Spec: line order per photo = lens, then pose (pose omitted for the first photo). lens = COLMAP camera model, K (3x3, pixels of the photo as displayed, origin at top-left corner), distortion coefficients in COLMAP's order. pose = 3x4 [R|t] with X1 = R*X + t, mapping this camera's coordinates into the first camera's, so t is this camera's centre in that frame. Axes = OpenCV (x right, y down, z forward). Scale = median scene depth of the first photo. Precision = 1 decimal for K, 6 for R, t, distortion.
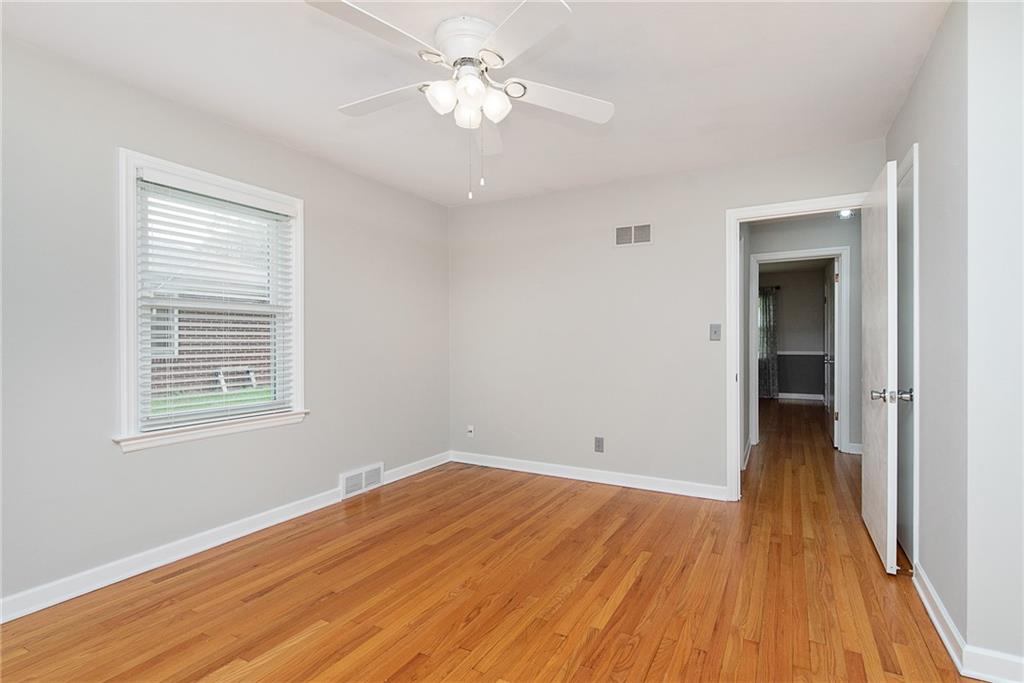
lens RADIAL K [[475.8, 0, 566.4], [0, 475.8, 344.5], [0, 0, 1]] dist [-0.001103, -0.000505]
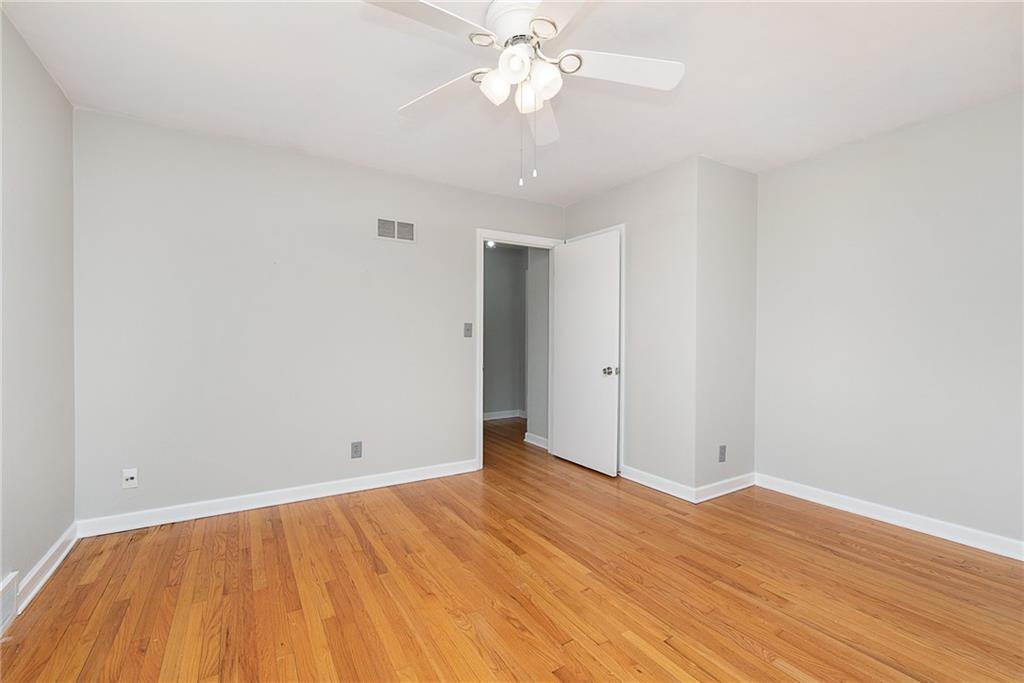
lens RADIAL K [[445.1, 0, 529.9], [0, 445.1, 341.5], [0, 0, 1]] dist [0.003122, -0.000545]
pose [[0.514520, -0.002158, 0.857475, -0.561829], [0.002626, 0.999996, 0.000941, 0.002907], [-0.857474, 0.001767, 0.514524, 0.309833]]
